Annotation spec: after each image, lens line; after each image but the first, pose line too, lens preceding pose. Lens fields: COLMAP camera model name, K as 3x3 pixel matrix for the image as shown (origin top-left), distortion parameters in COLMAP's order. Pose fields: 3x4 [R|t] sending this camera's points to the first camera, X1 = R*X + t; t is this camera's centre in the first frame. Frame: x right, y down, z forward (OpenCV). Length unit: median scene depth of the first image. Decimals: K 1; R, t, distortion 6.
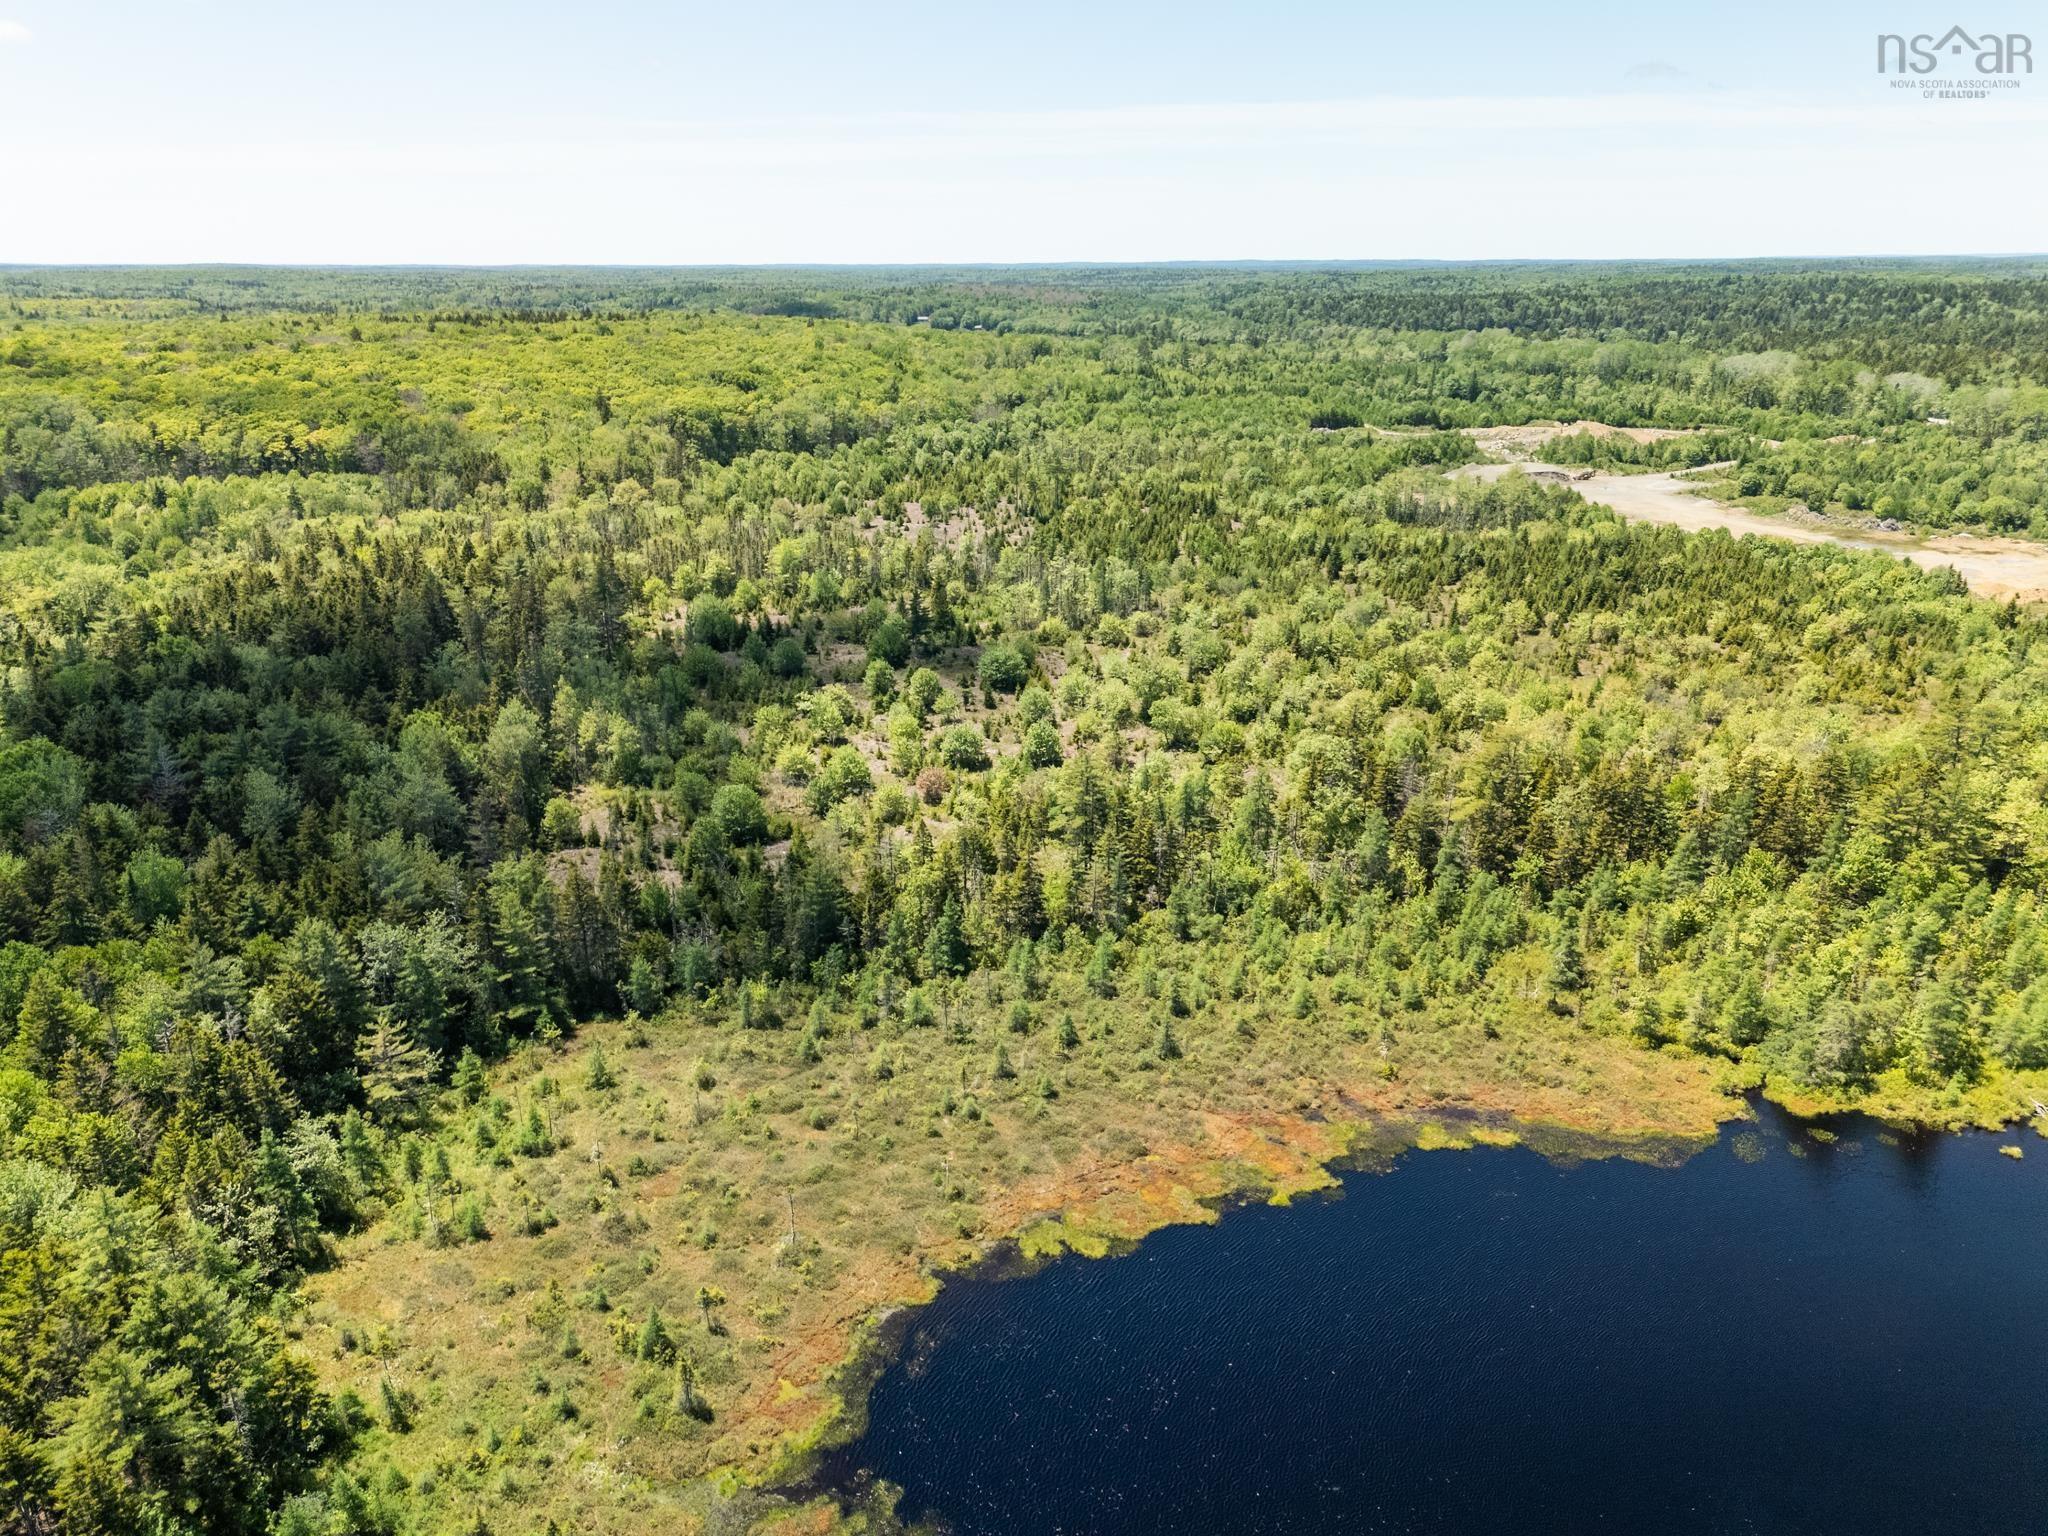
lens RADIAL K [[1480.4, 0, 1013.2], [0, 1480.4, 769.3], [0, 0, 1]] dist [0.067400, -0.051875]
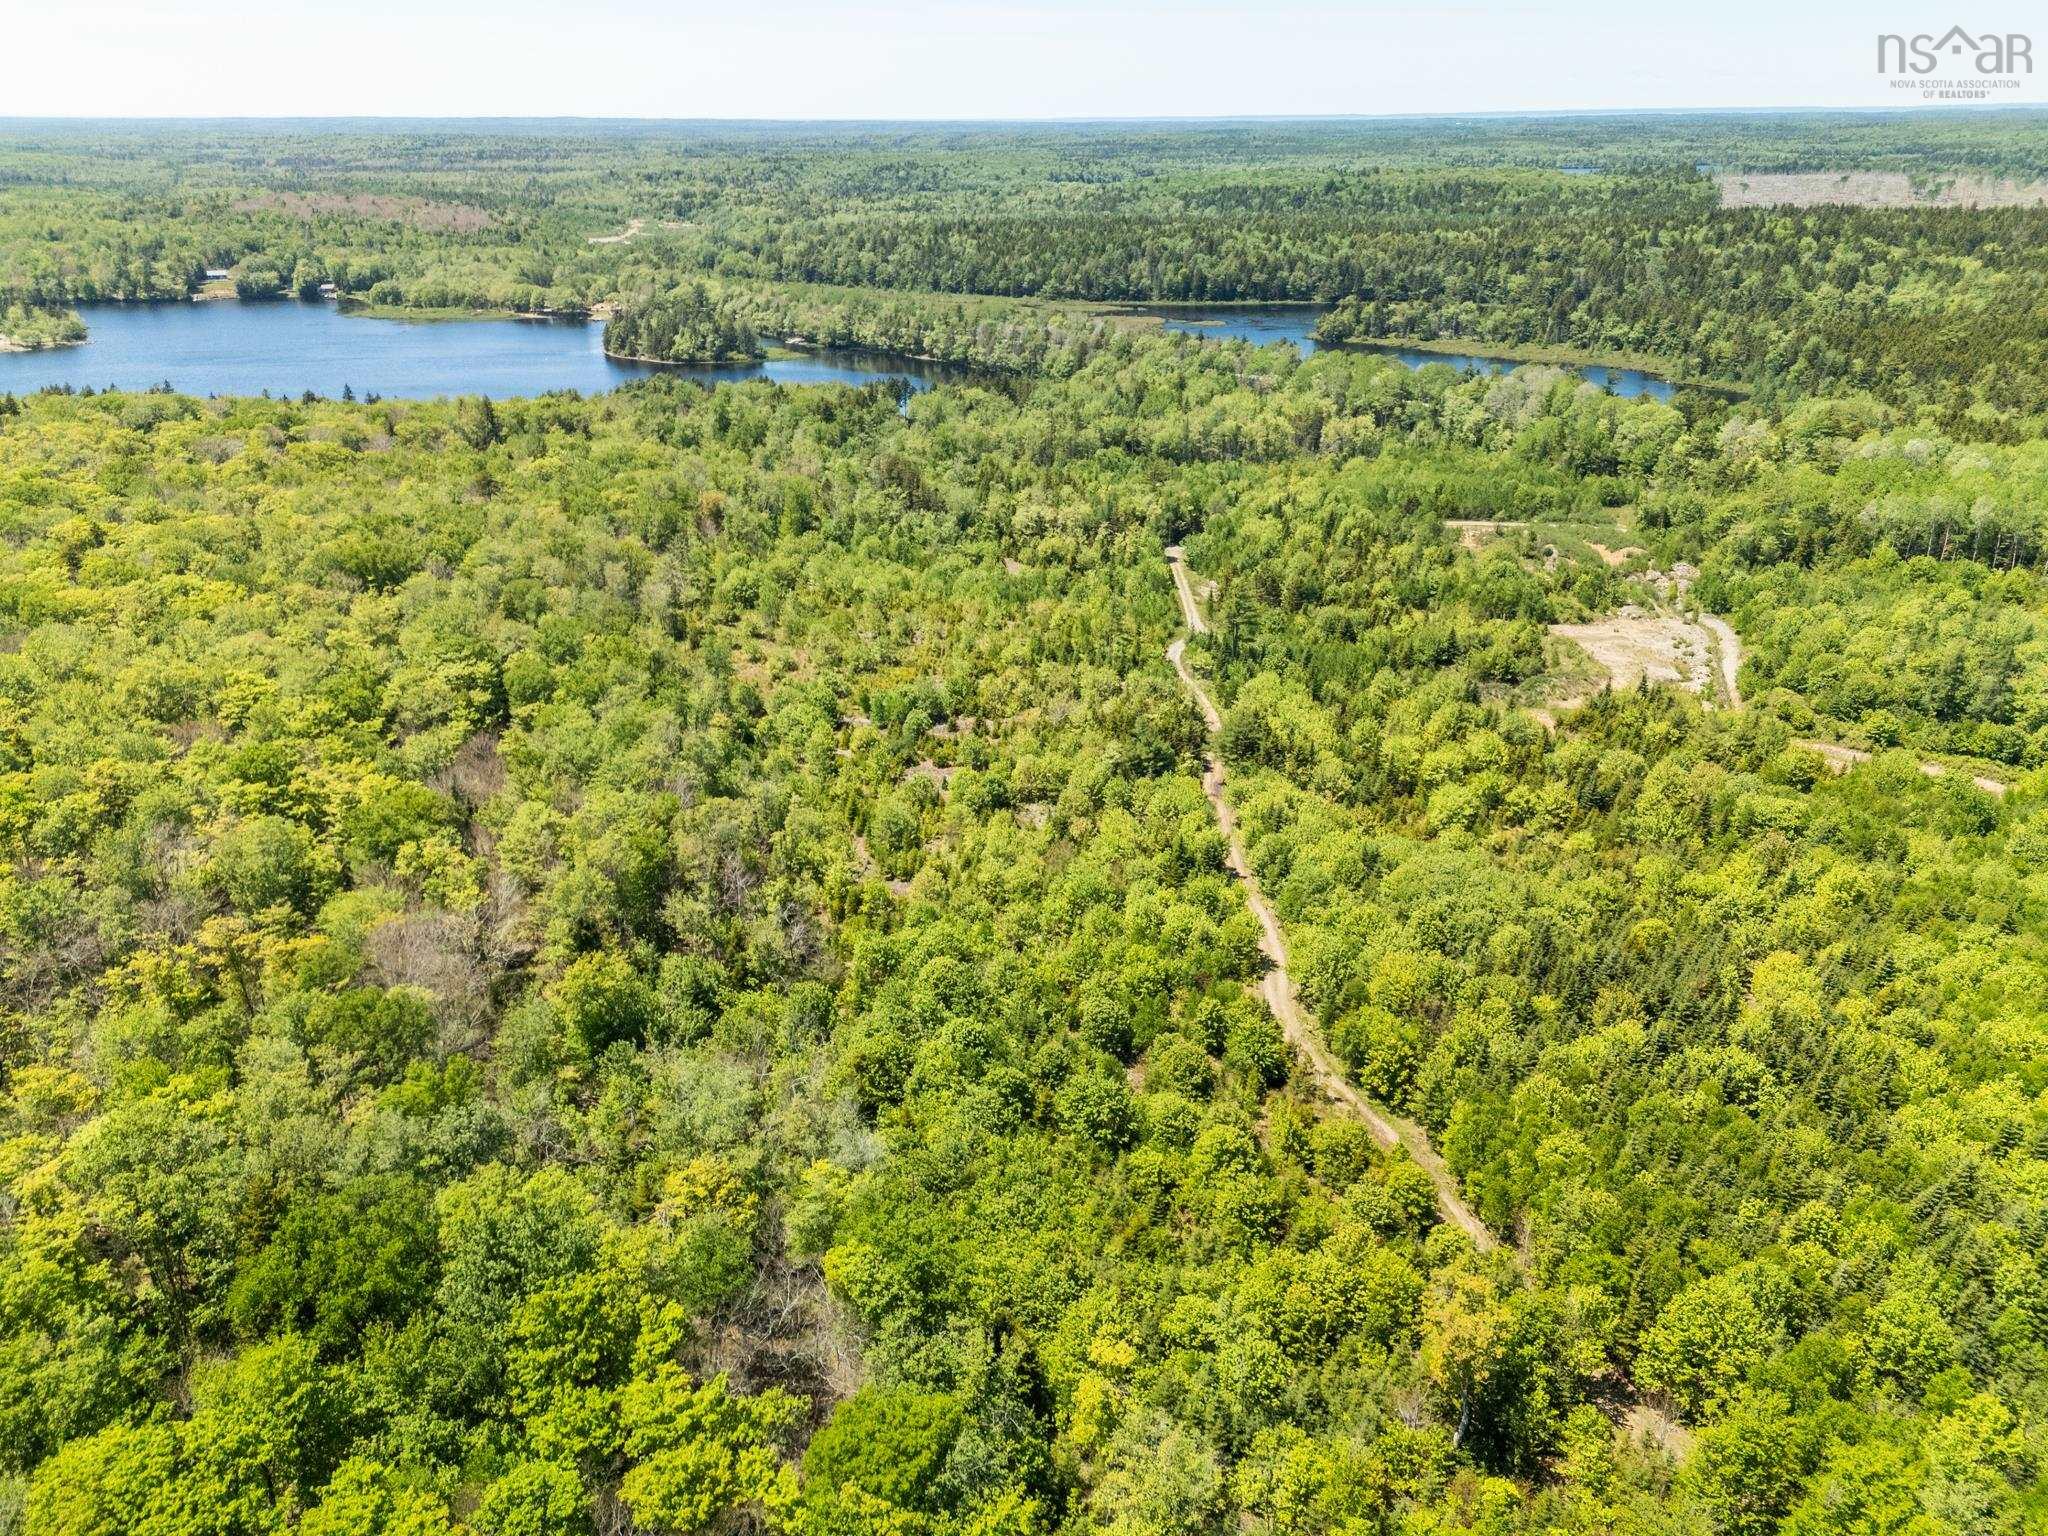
lens RADIAL K [[1480.4, 0, 1015.5], [0, 1480.4, 779.3], [0, 0, 1]] dist [0.067400, -0.051875]
pose [[0.911898, -0.166992, 0.374908, -0.318023], [0.134708, 0.984656, 0.110932, -1.402518], [-0.387680, -0.050656, 0.920401, 3.527535]]
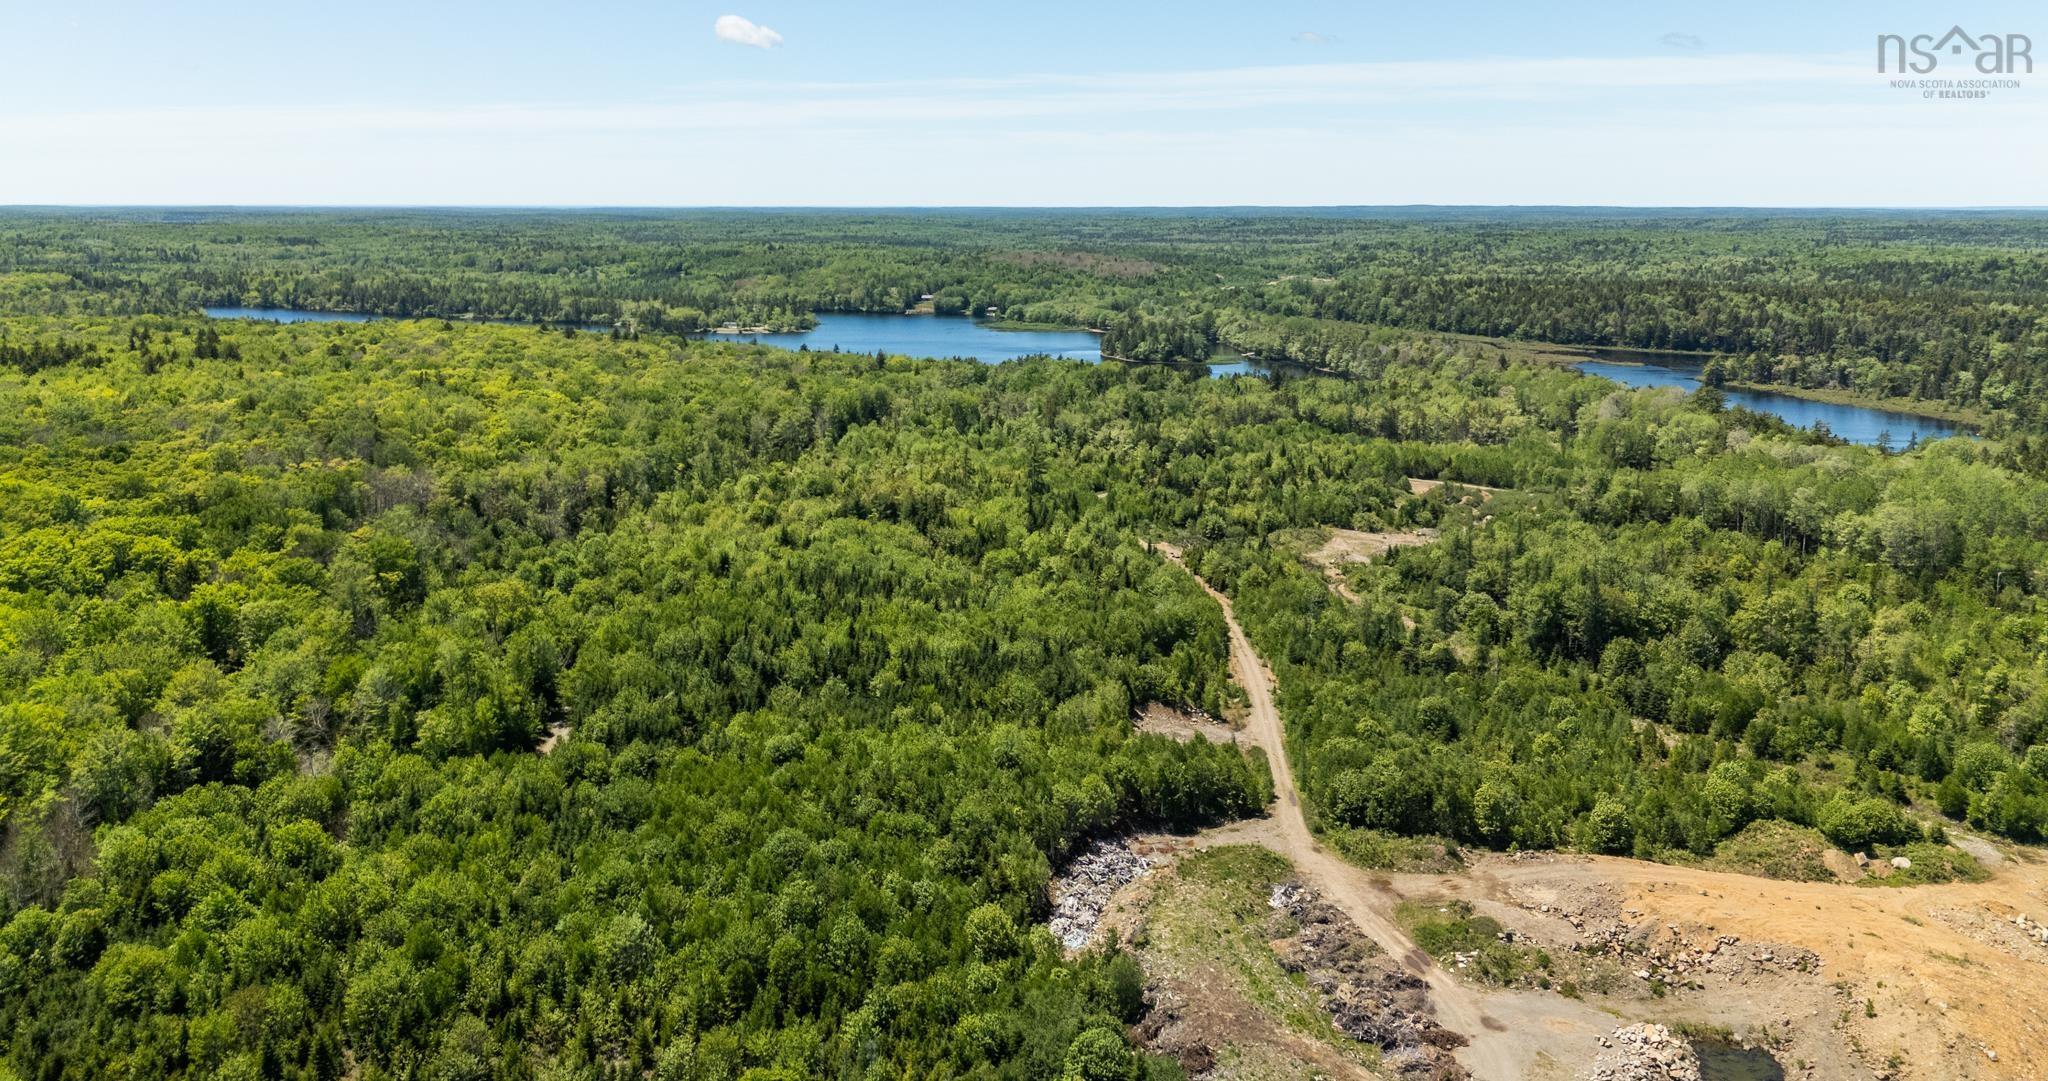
lens RADIAL K [[1497.5, 0, 988.9], [0, 1497.5, 389.5], [0, 0, 1]] dist [0.041722, -0.005779]
pose [[0.991416, 0.020983, -0.129054, 0.812297], [-0.046794, 0.978602, -0.200372, -0.959995], [0.122088, 0.204691, 0.971183, 2.328953]]
